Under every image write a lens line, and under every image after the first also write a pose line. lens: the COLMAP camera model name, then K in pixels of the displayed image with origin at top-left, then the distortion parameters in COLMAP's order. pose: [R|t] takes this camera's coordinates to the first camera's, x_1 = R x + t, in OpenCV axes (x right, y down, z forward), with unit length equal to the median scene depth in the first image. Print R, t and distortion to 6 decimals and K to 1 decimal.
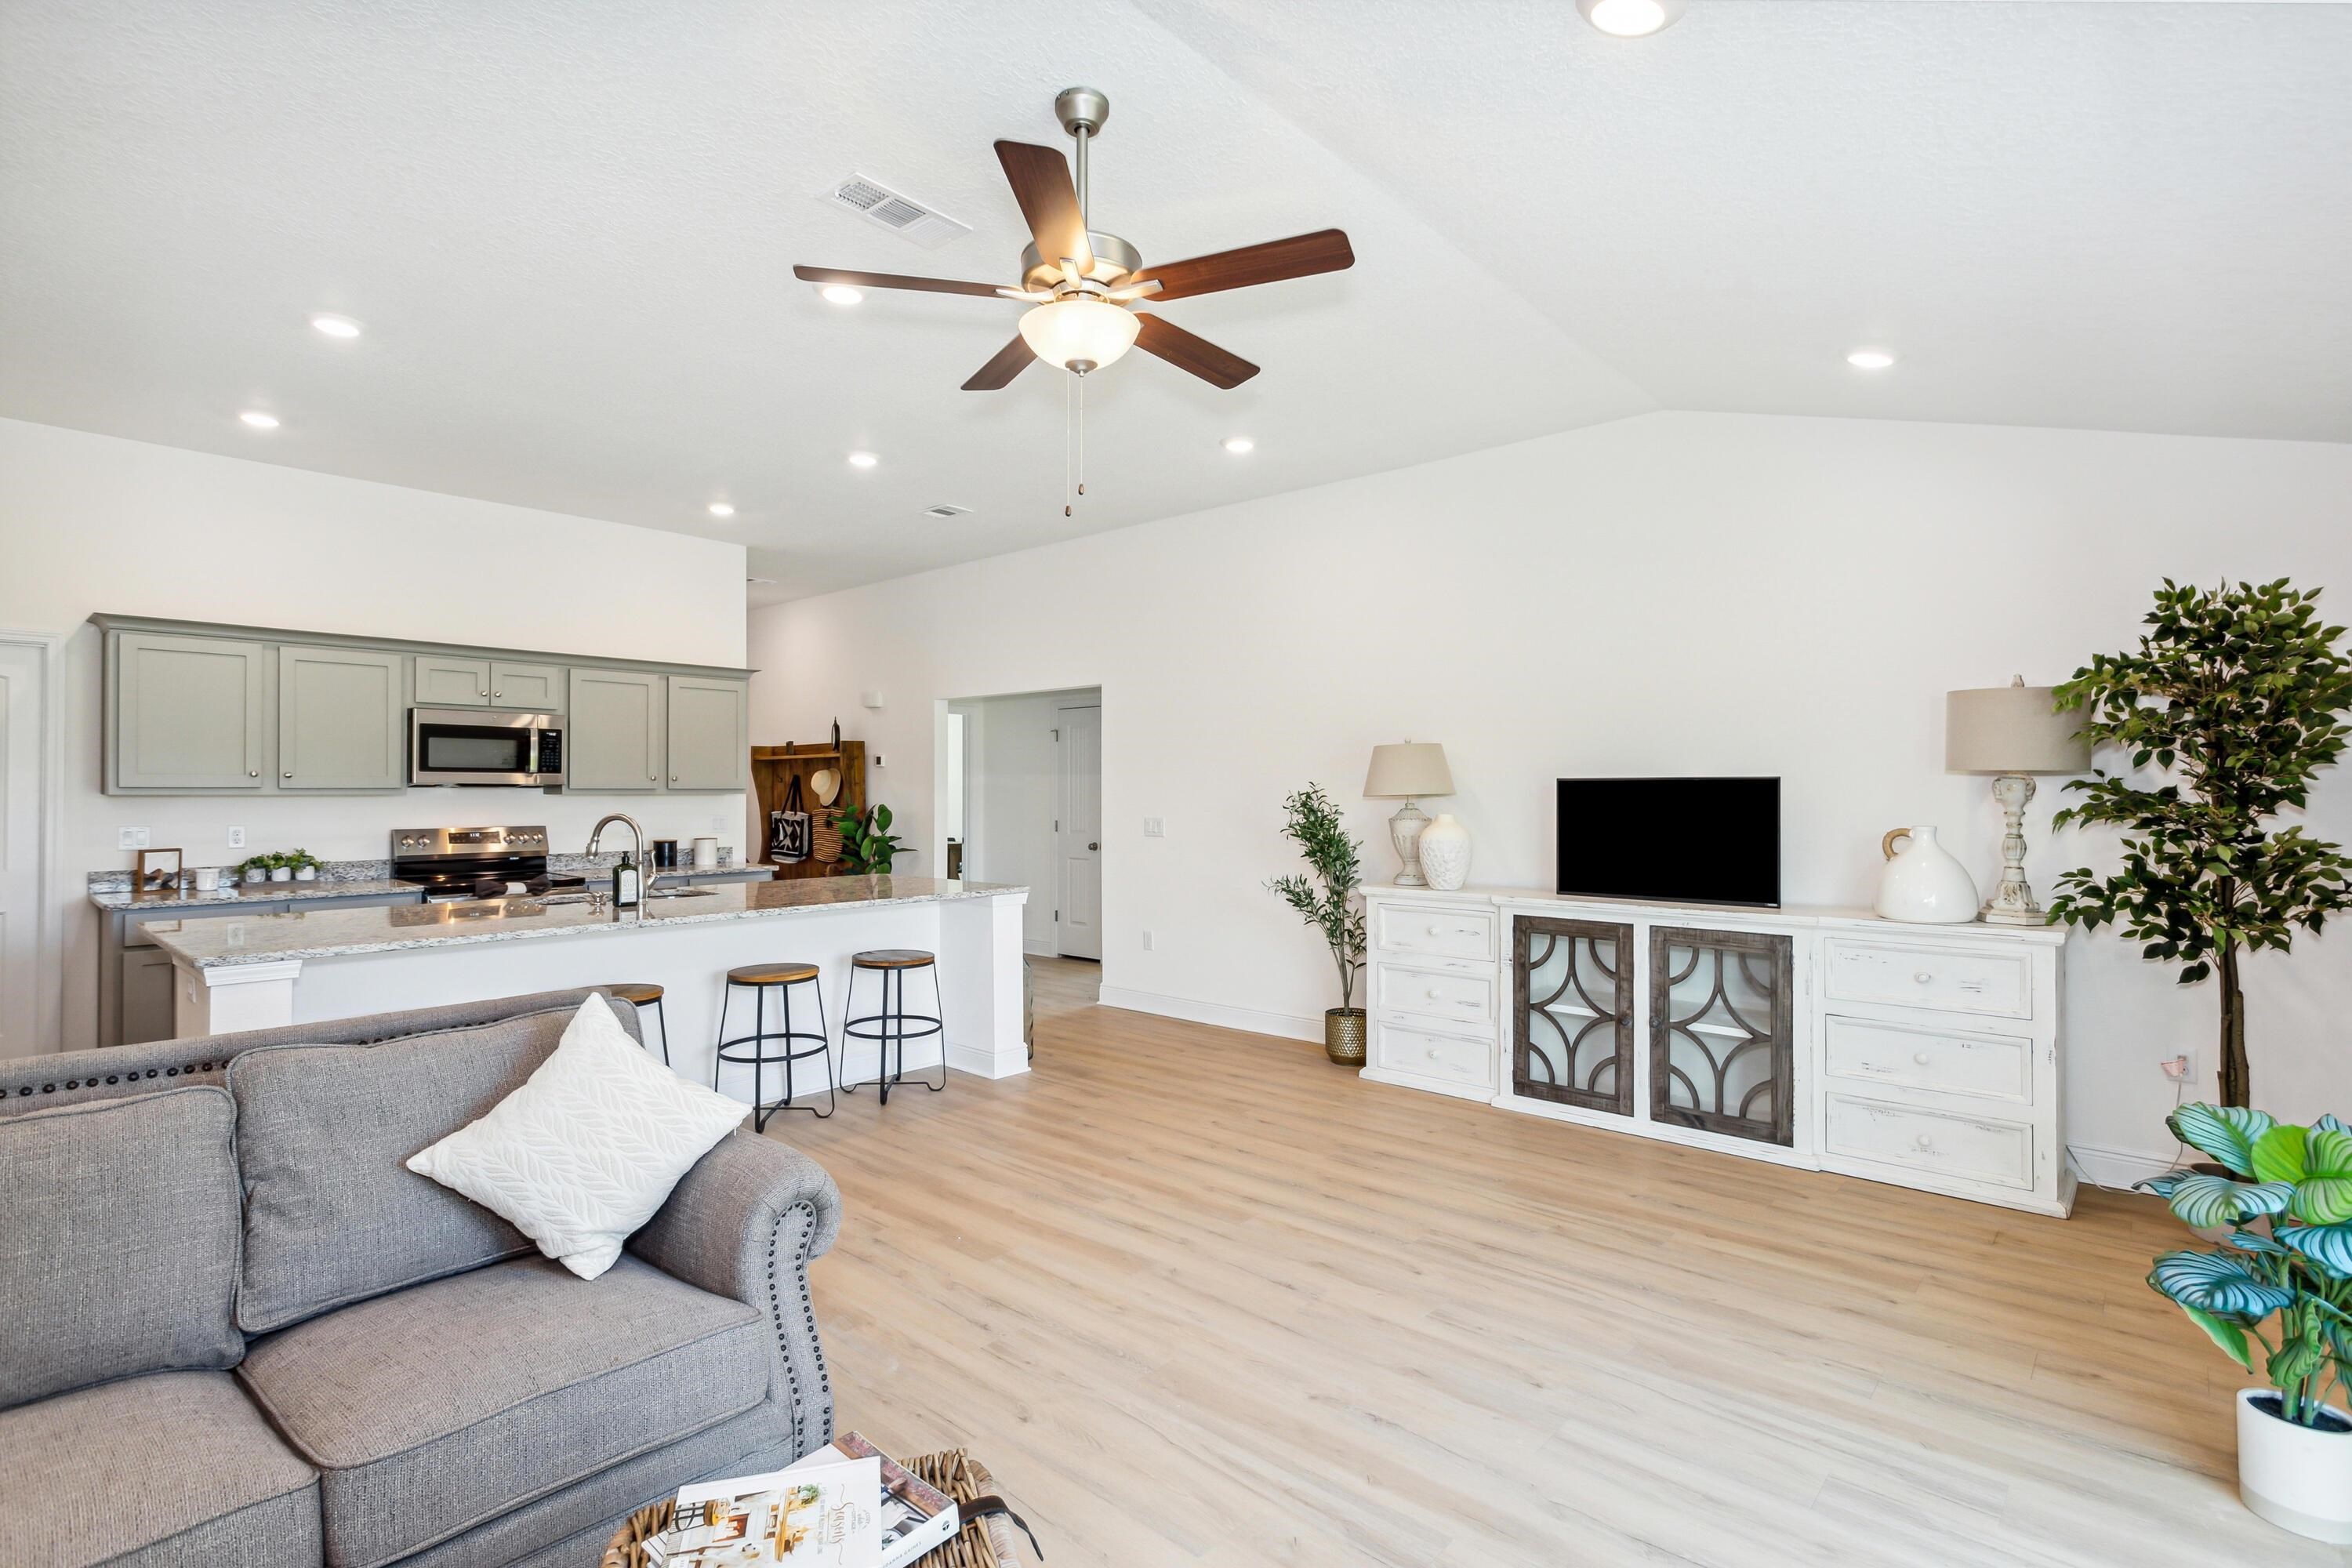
lens RADIAL K [[1127.6, 0, 1166.5], [0, 1127.6, 781.0], [0, 0, 1]] dist [0.001906, -0.000164]
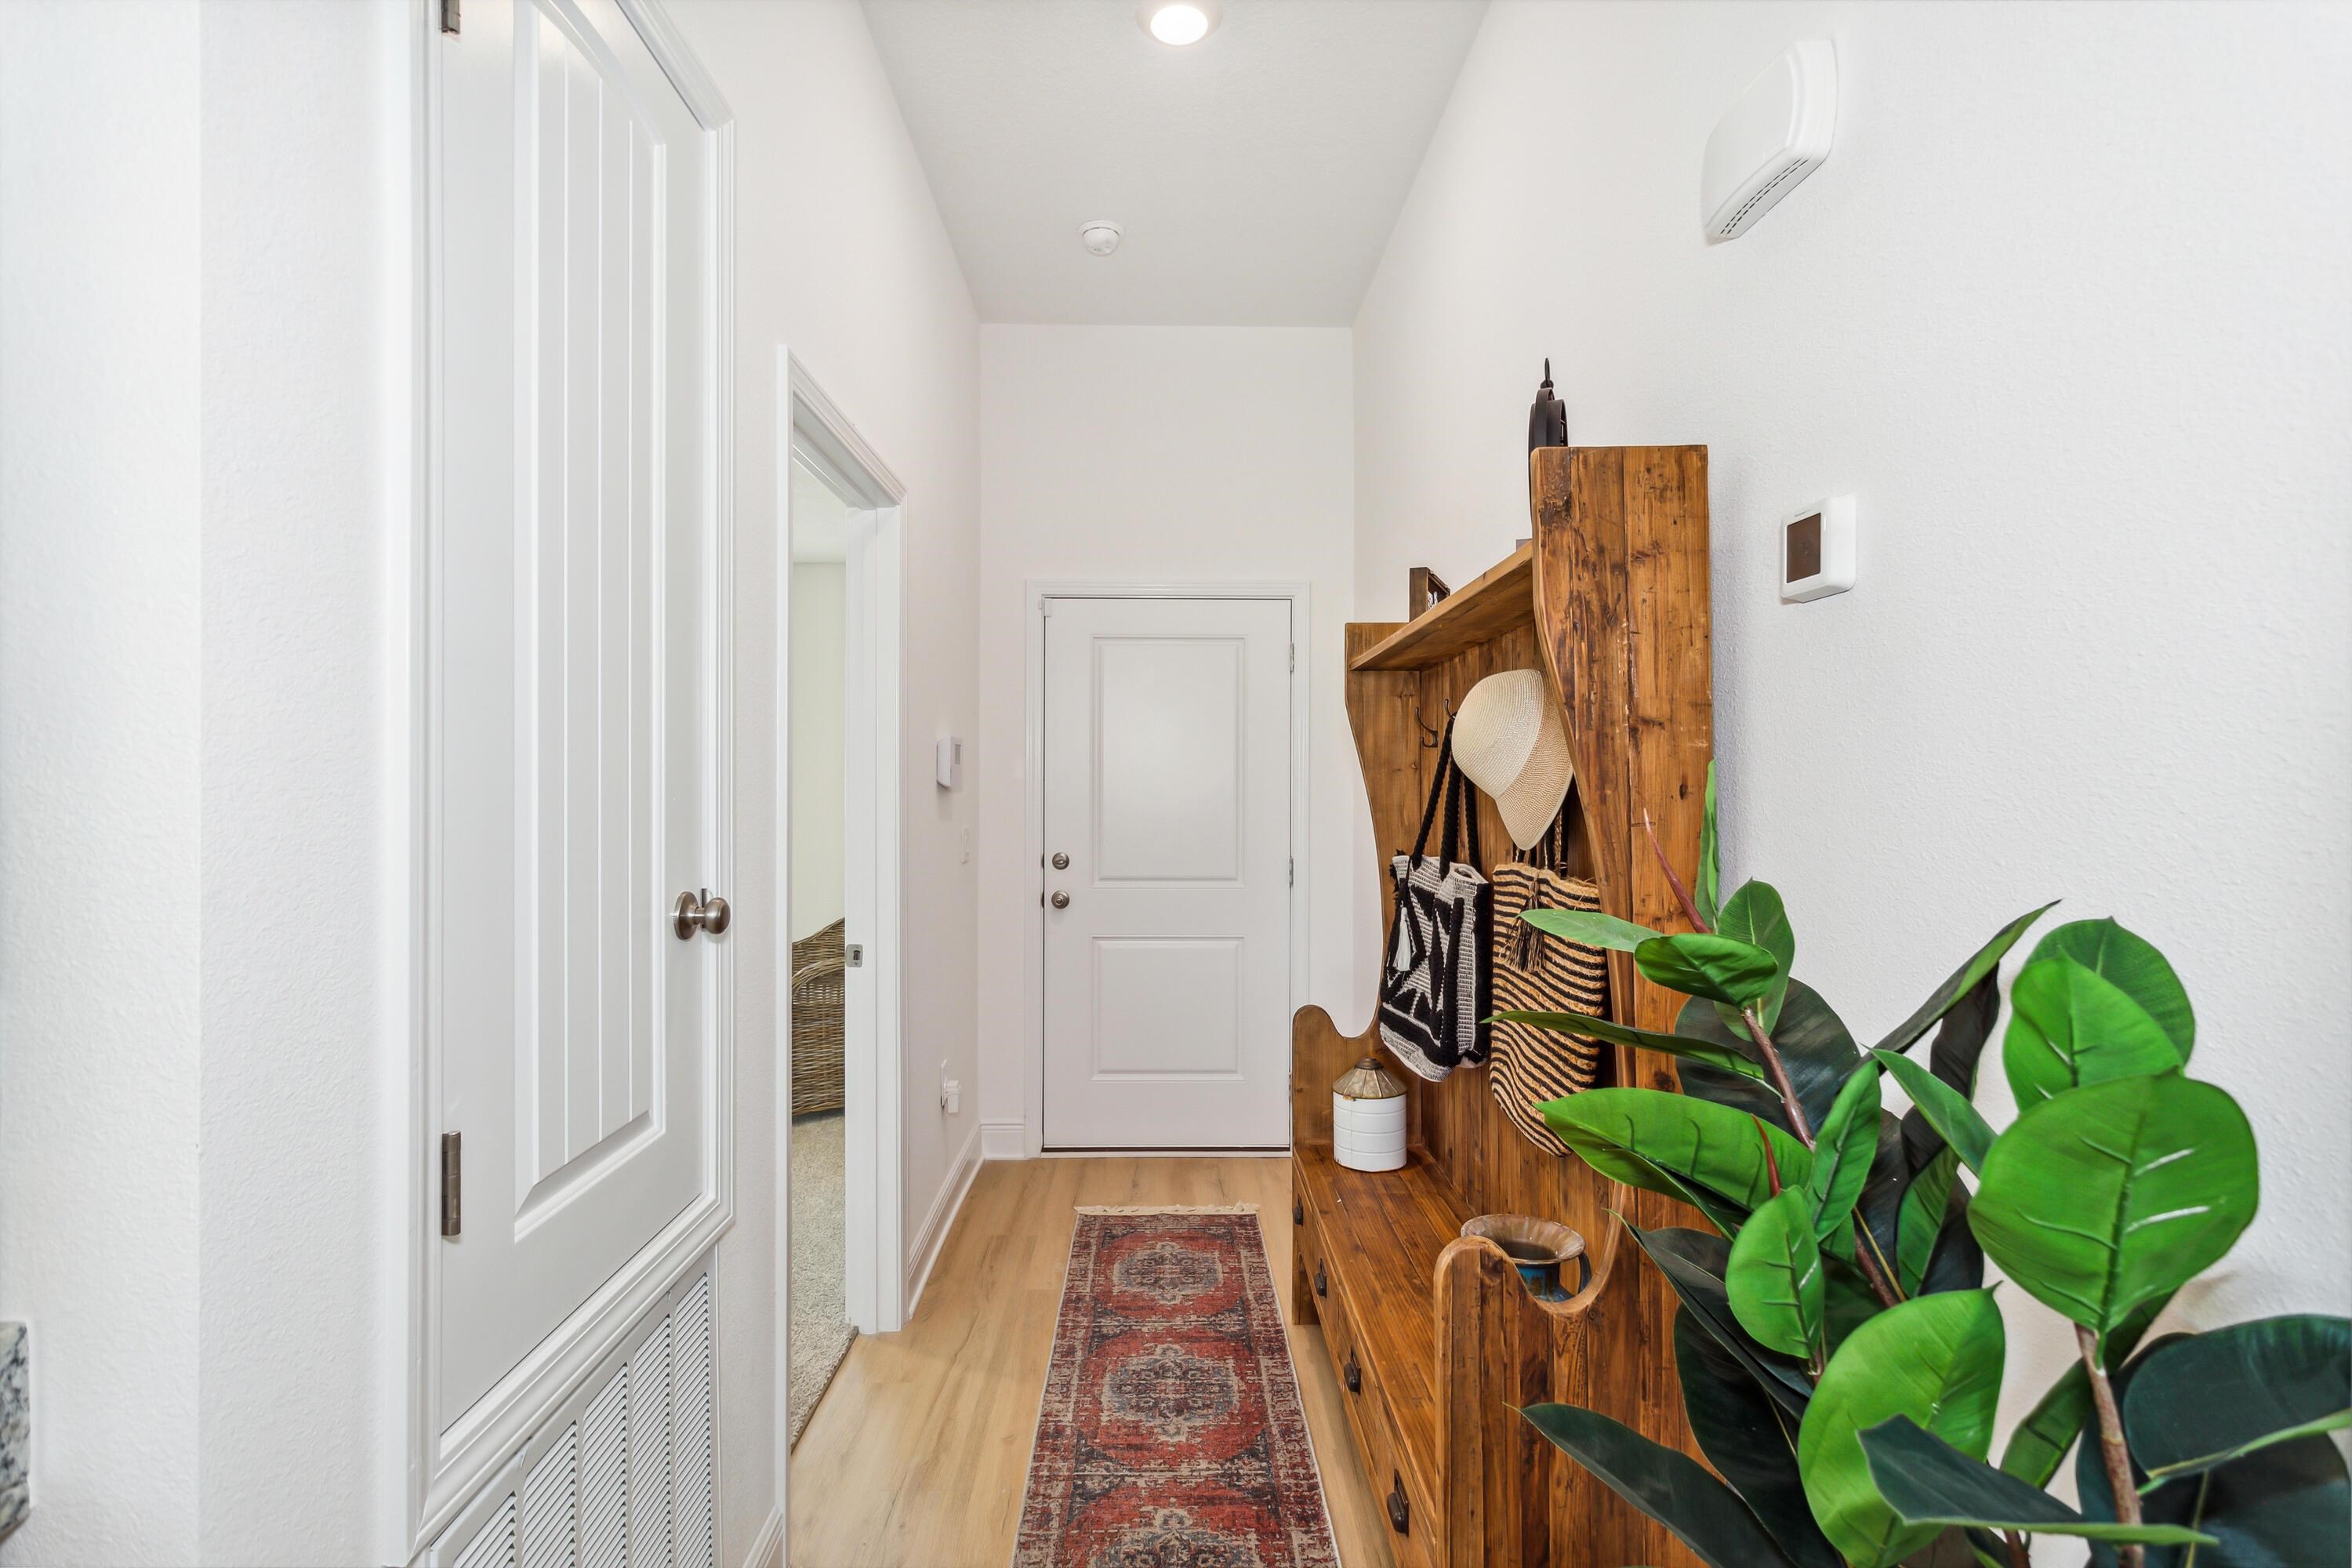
lens RADIAL K [[1127.6, 0, 1174.5], [0, 1127.6, 784.2], [0, 0, 1]] dist [0.001906, -0.000164]
pose [[0.688163, 0.005086, -0.725538, -0.194993], [-0.001269, 0.999982, 0.005807, 0.009075], [0.725555, -0.003076, 0.688157, 0.794226]]
